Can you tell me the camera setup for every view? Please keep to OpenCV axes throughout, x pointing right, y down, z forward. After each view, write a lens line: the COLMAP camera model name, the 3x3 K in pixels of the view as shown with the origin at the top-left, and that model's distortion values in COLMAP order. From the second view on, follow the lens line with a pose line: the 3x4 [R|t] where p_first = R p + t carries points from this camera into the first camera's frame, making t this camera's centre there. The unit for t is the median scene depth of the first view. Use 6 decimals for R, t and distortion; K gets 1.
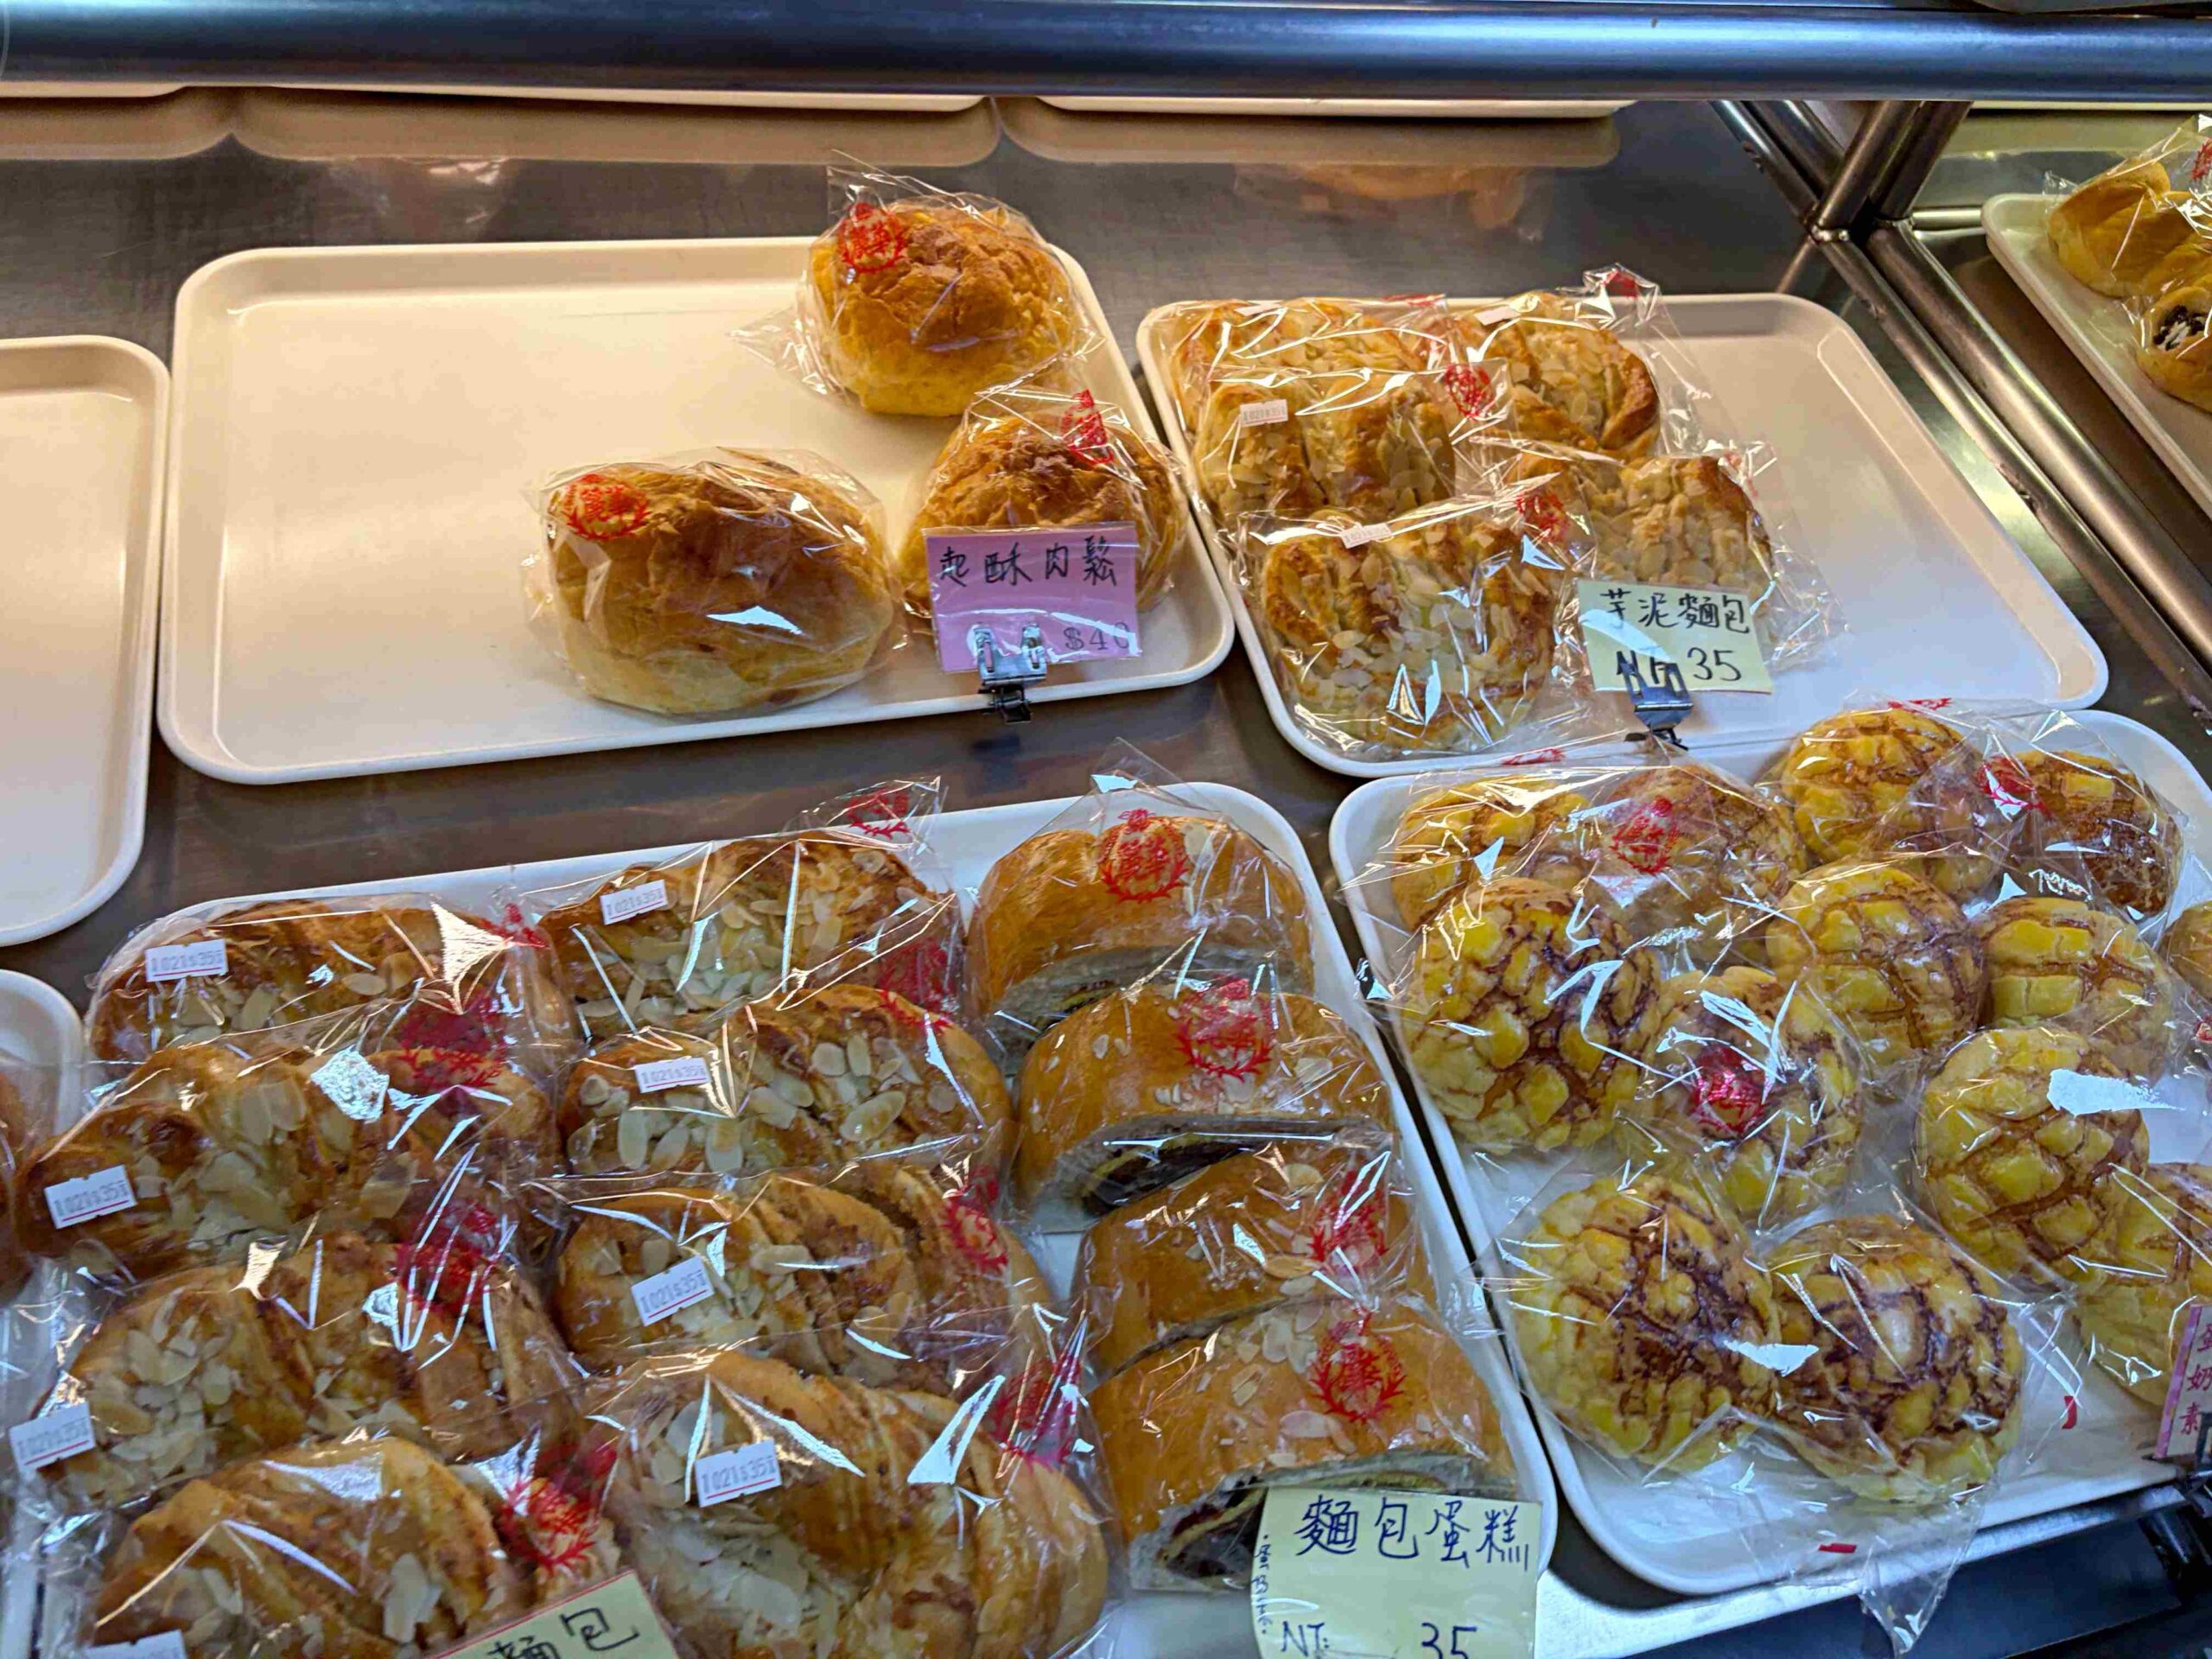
lens RADIAL K [[1694.0, 0, 1088.4], [0, 1694.0, 841.2], [0, 0, 1]] dist [0.034844, -0.043641]
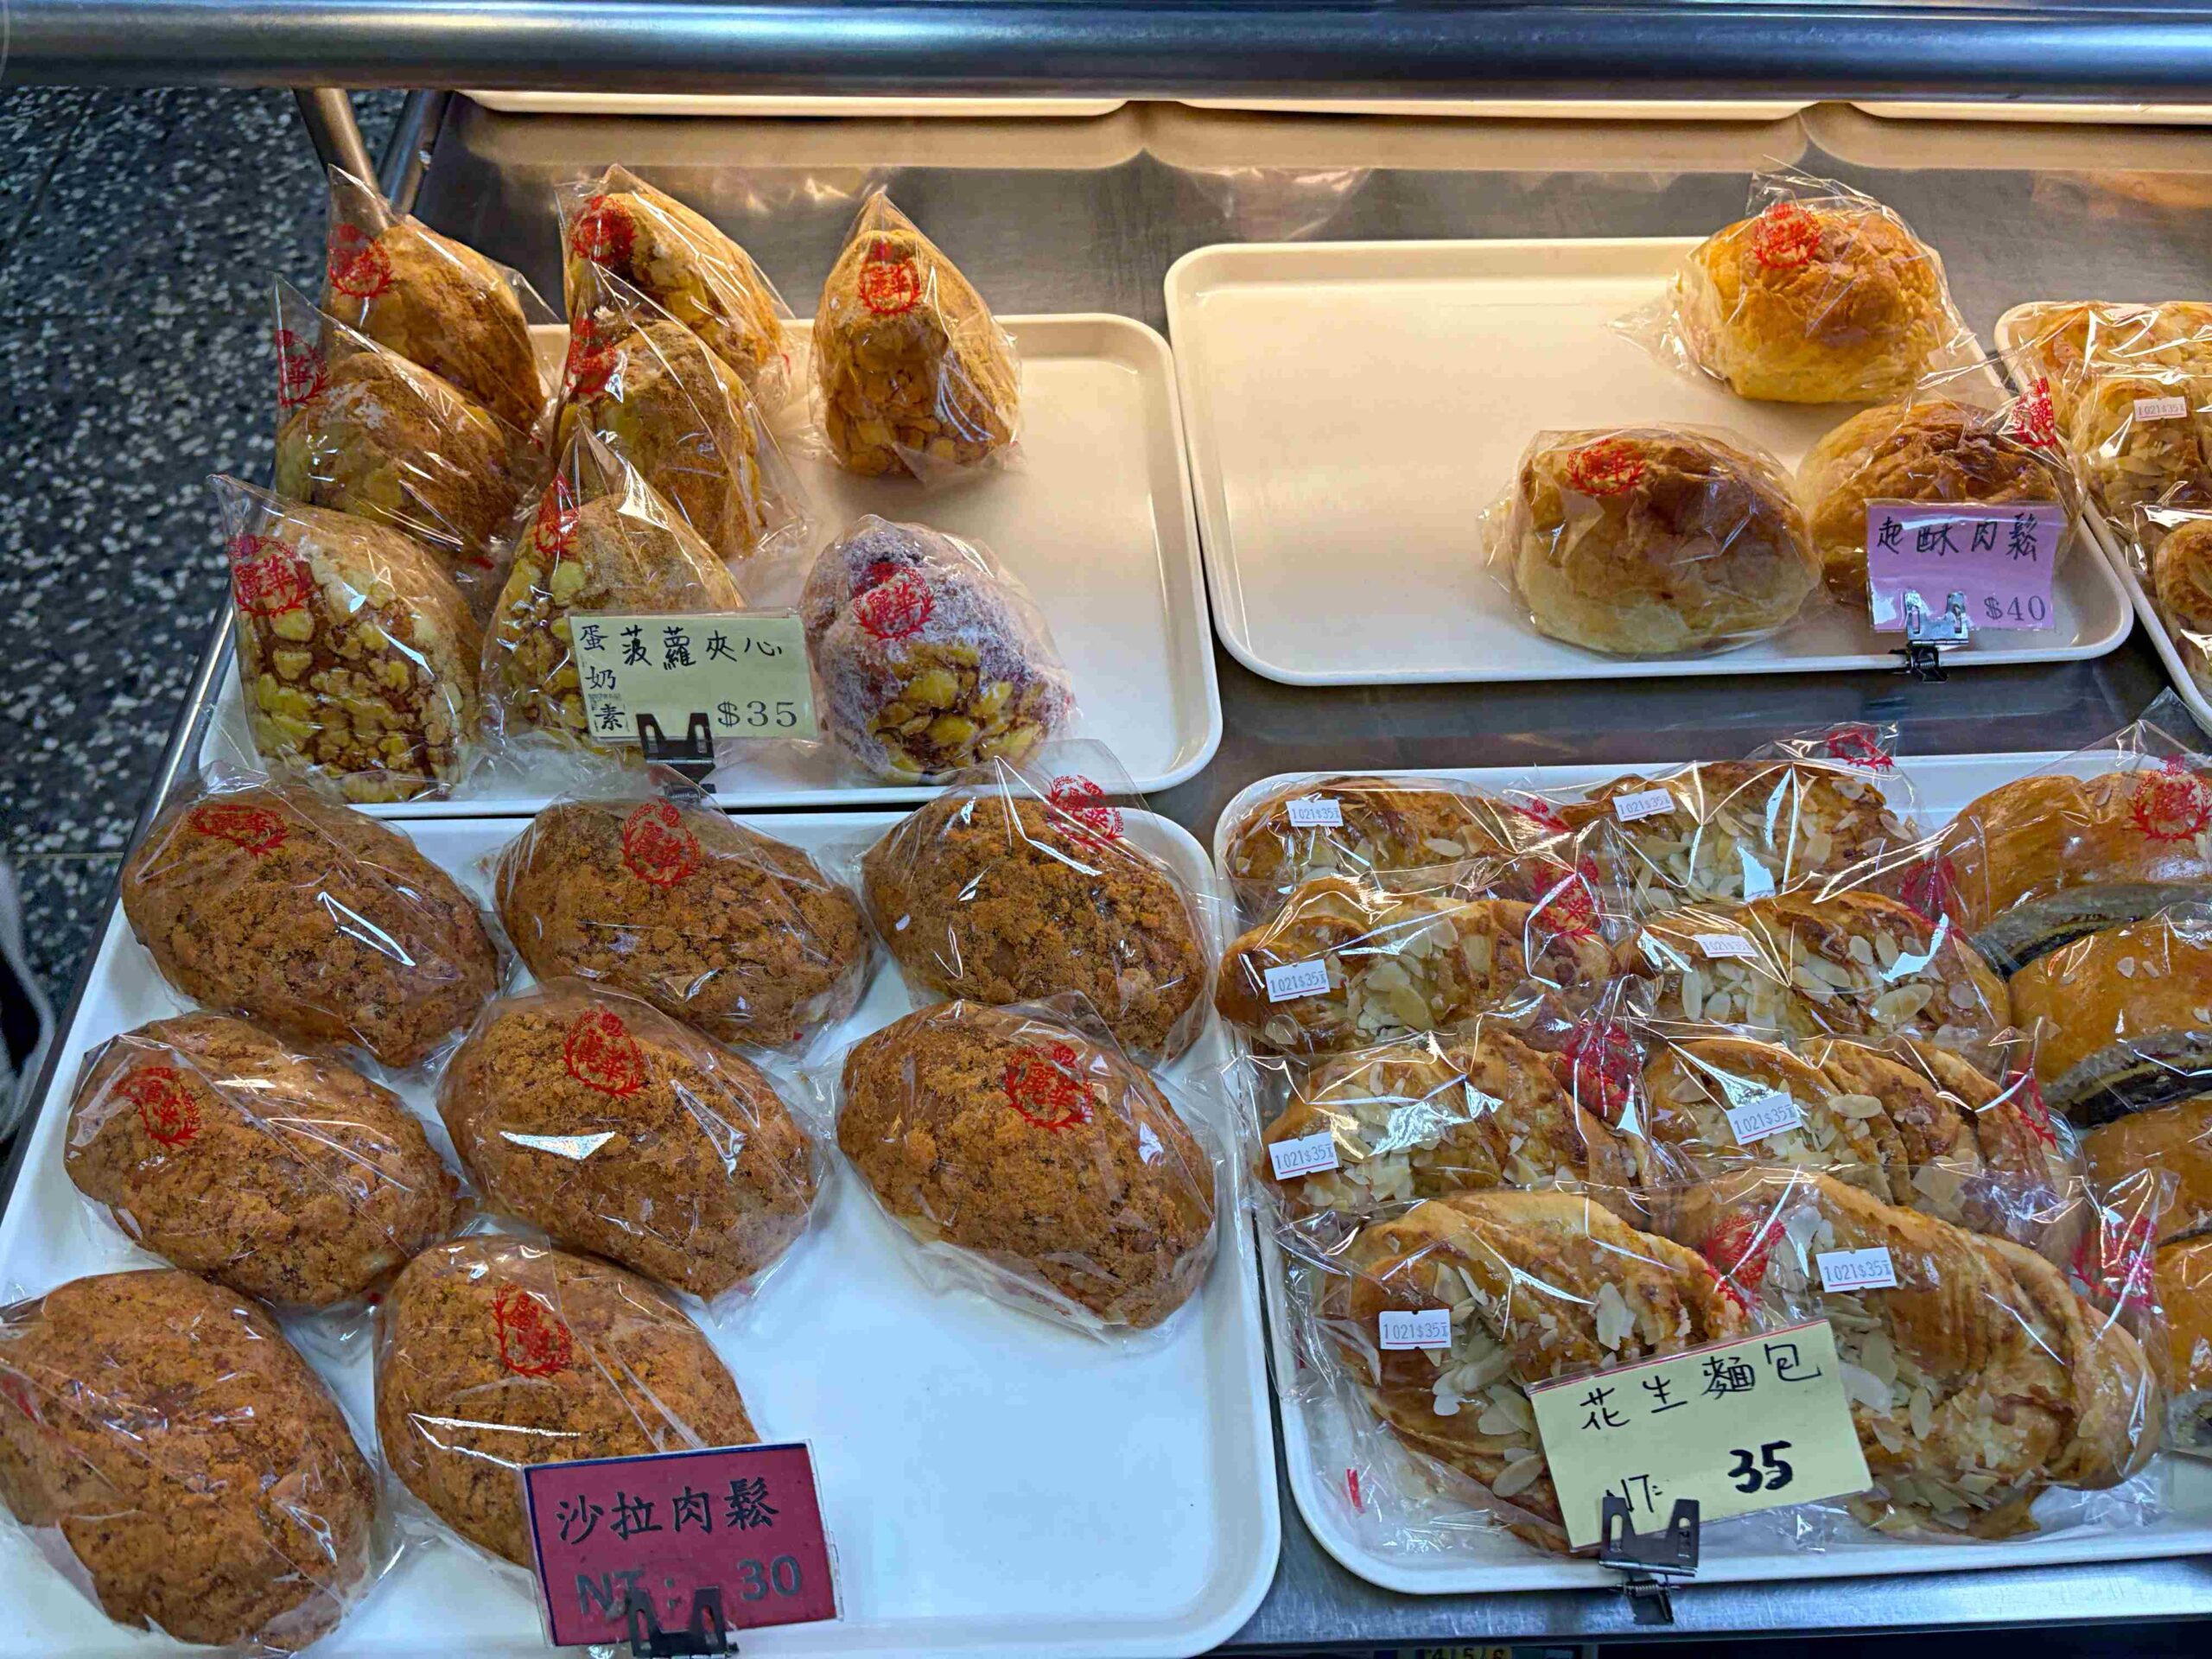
lens RADIAL K [[1694.0, 0, 1115.3], [0, 1694.0, 836.6], [0, 0, 1]] dist [0.034844, -0.043641]
pose [[0.968672, 0.090697, -0.231187, -0.284584], [-0.092878, 0.995676, 0.001458, 0.073282], [0.230320, 0.020060, 0.972908, -0.170423]]
